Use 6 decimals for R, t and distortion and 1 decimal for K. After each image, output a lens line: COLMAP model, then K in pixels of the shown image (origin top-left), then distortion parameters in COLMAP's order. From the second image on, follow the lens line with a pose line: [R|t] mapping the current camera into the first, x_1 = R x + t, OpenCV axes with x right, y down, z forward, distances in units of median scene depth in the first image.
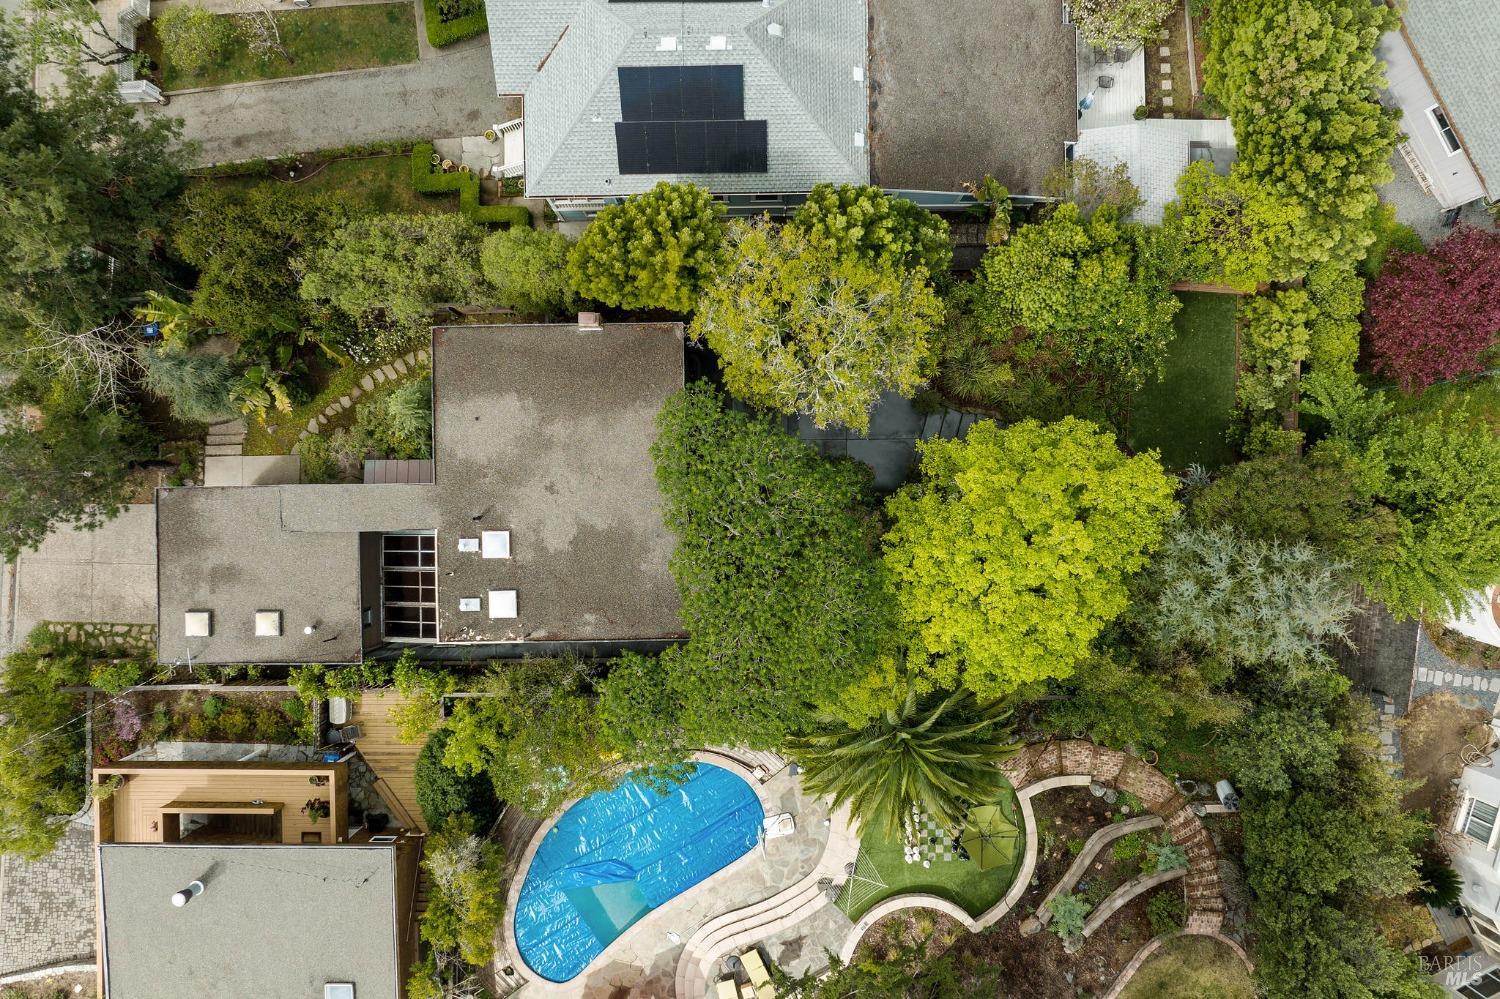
lens RADIAL K [[1045.4, 0, 751.1], [0, 1045.4, 496.3], [0, 0, 1]] dist [-0.024711, 0.003553]
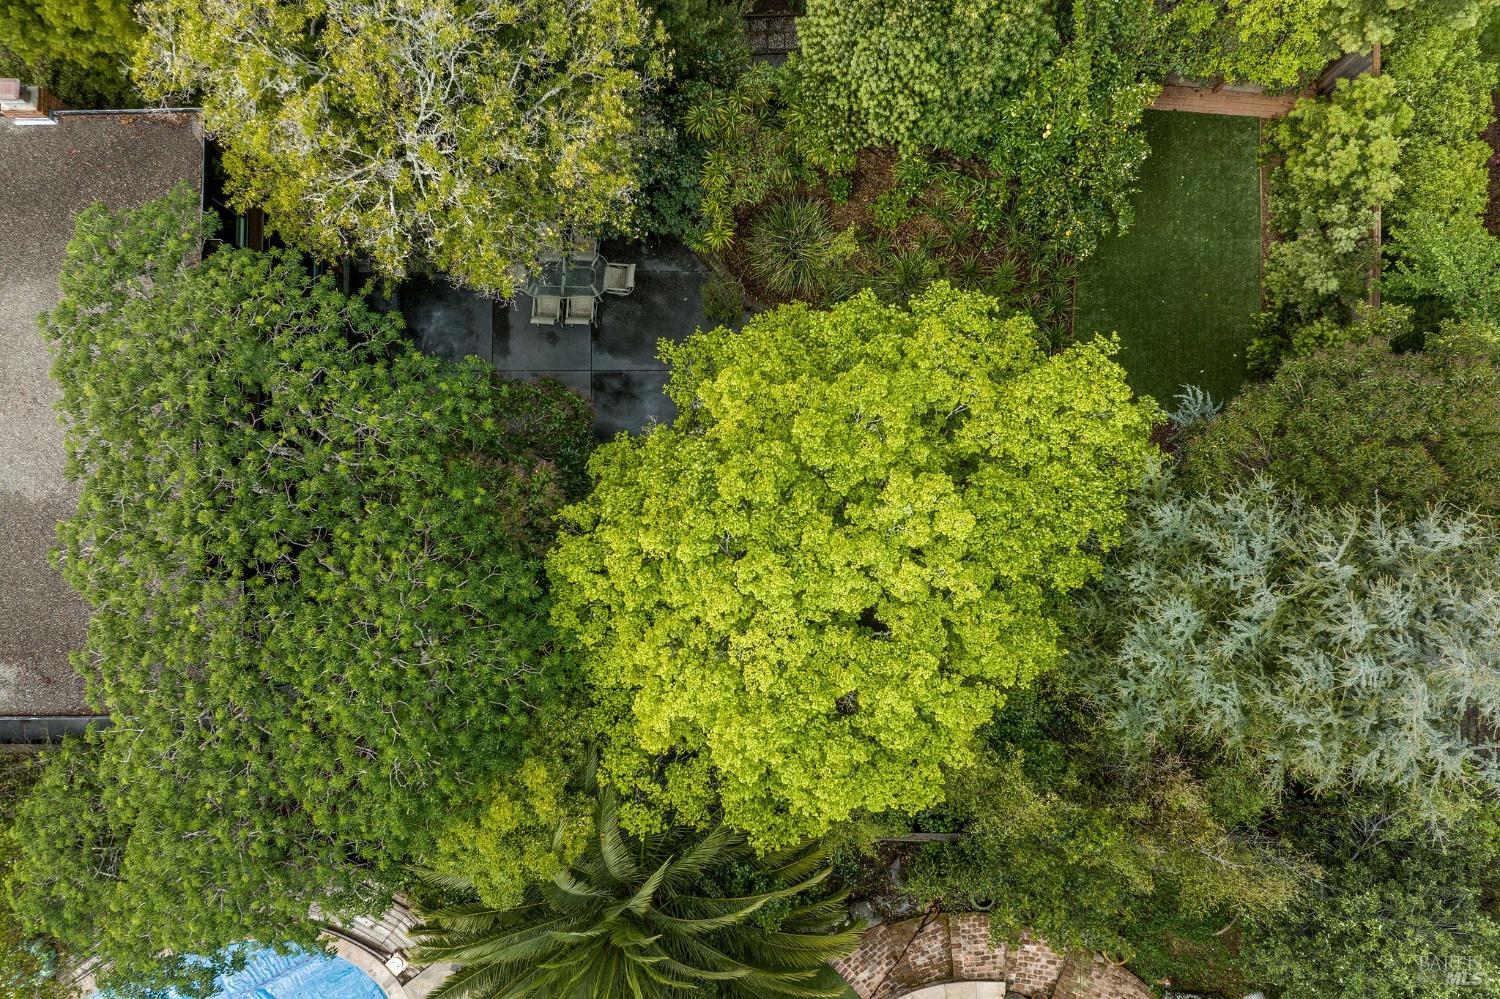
lens RADIAL K [[1045.4, 0, 750.2], [0, 1045.4, 502.4], [0, 0, 1]] dist [-0.024711, 0.003553]
pose [[0.999974, 0.007033, -0.001768, 0.222298], [-0.007122, 0.998352, -0.056940, 0.062292], [0.001365, 0.056951, 0.998376, 0.518817]]
